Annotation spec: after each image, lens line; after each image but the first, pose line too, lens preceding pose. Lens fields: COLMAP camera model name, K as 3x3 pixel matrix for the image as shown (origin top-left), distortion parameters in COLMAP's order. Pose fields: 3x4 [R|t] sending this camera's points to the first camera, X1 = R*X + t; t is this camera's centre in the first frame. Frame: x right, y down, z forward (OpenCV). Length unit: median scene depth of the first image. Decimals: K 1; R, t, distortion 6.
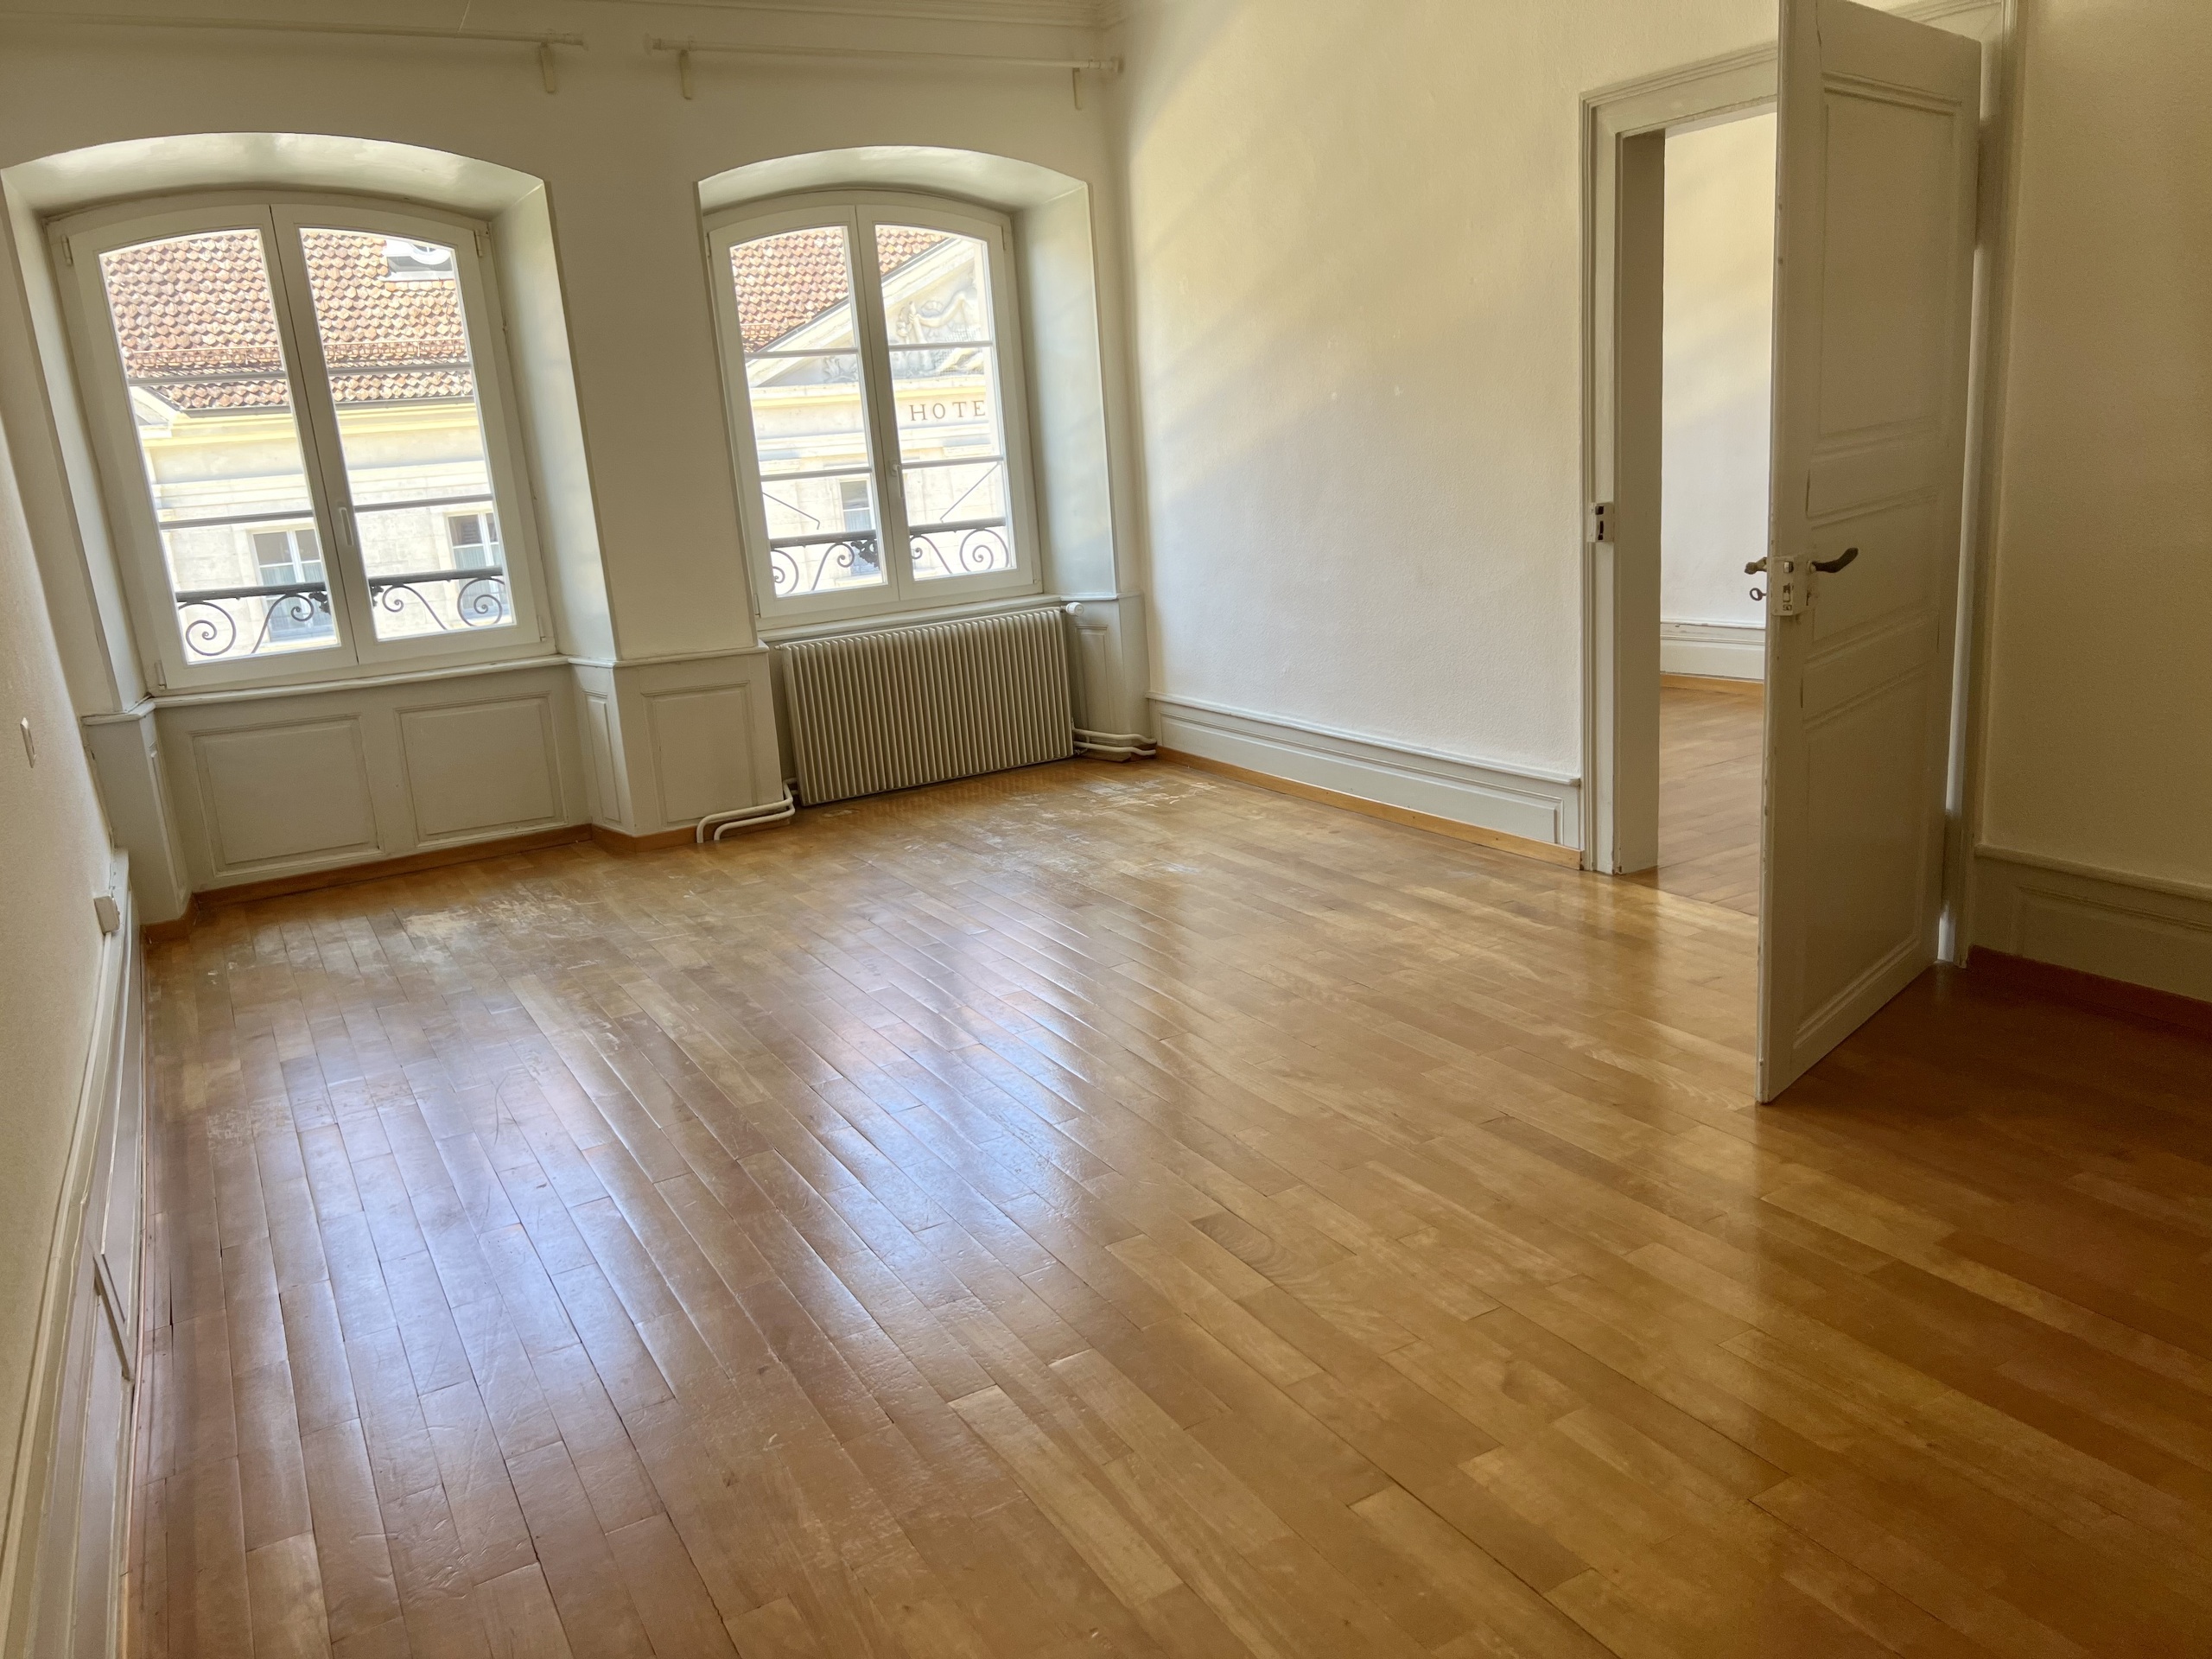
lens RADIAL K [[1677.1, 0, 1106.0], [0, 1677.1, 829.5], [0, 0, 1]] dist [0.058953, -0.004013]
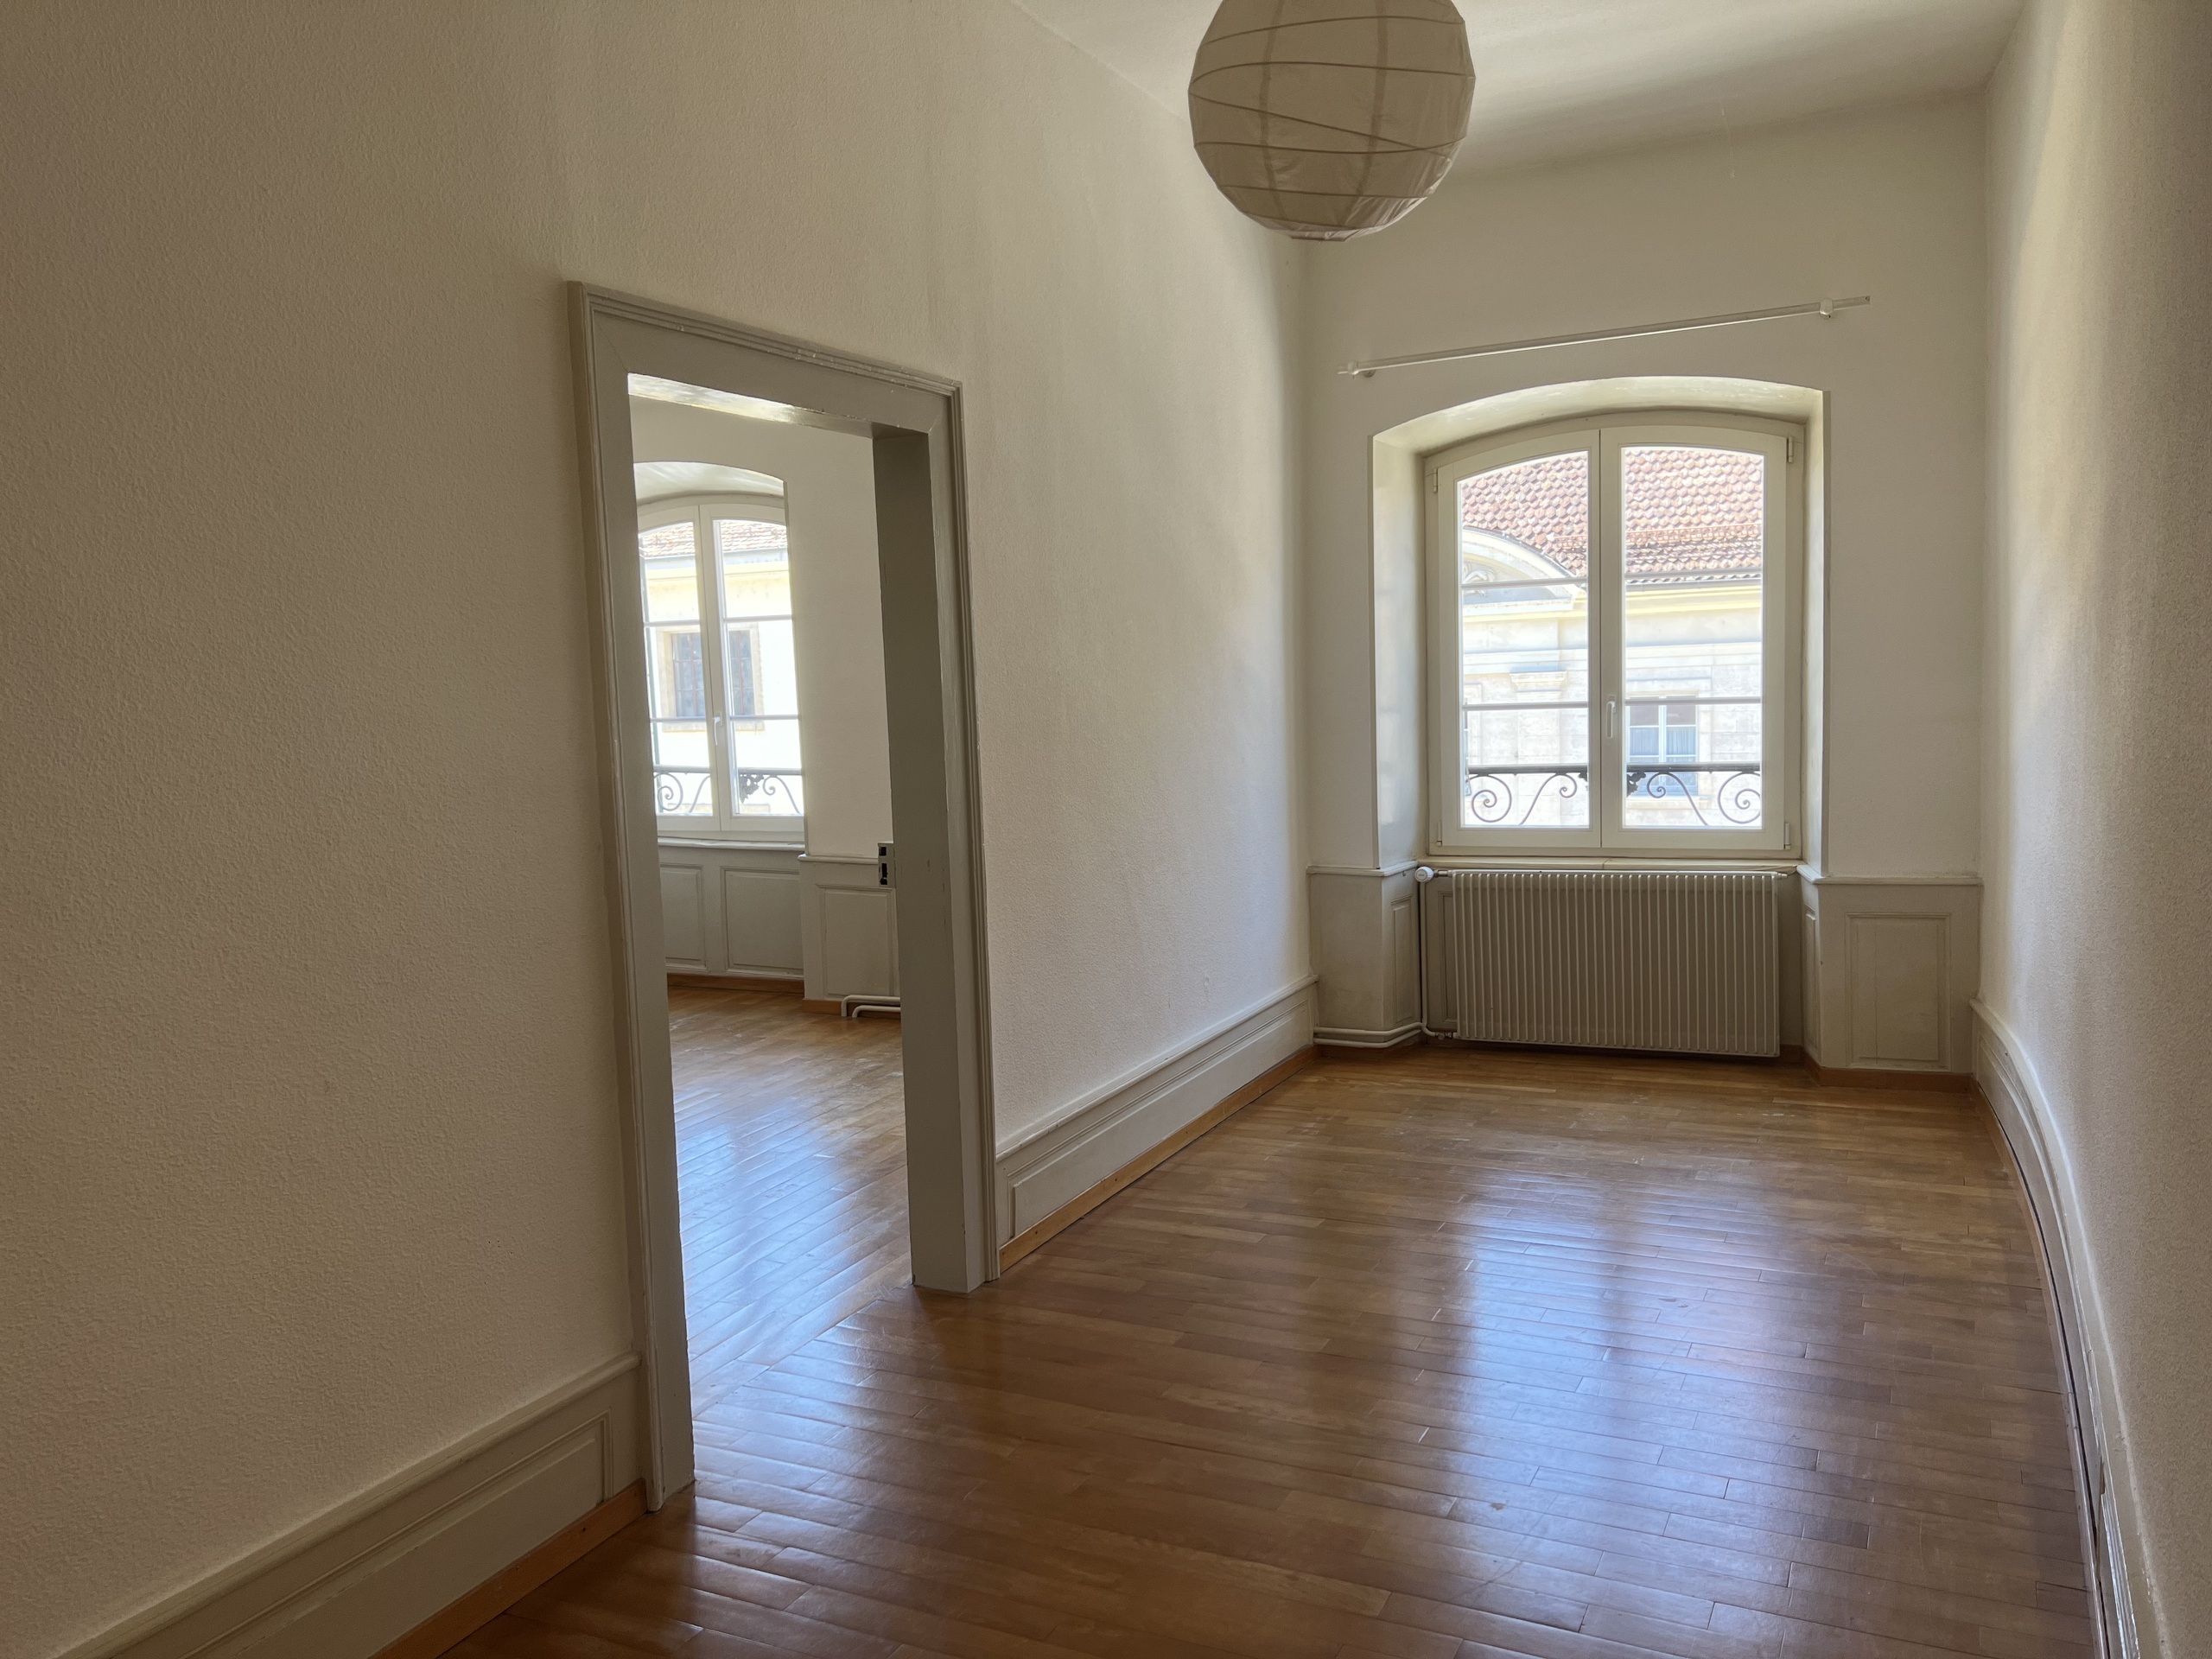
lens RADIAL K [[1726.7, 0, 1106.0], [0, 1726.7, 829.5], [0, 0, 1]] dist [0.063878, -0.081942]
pose [[0.580069, 0.128584, -0.804355, 0.273049], [-0.210533, 0.977577, 0.004447, -0.054542], [0.786890, 0.166763, 0.594133, 0.138470]]
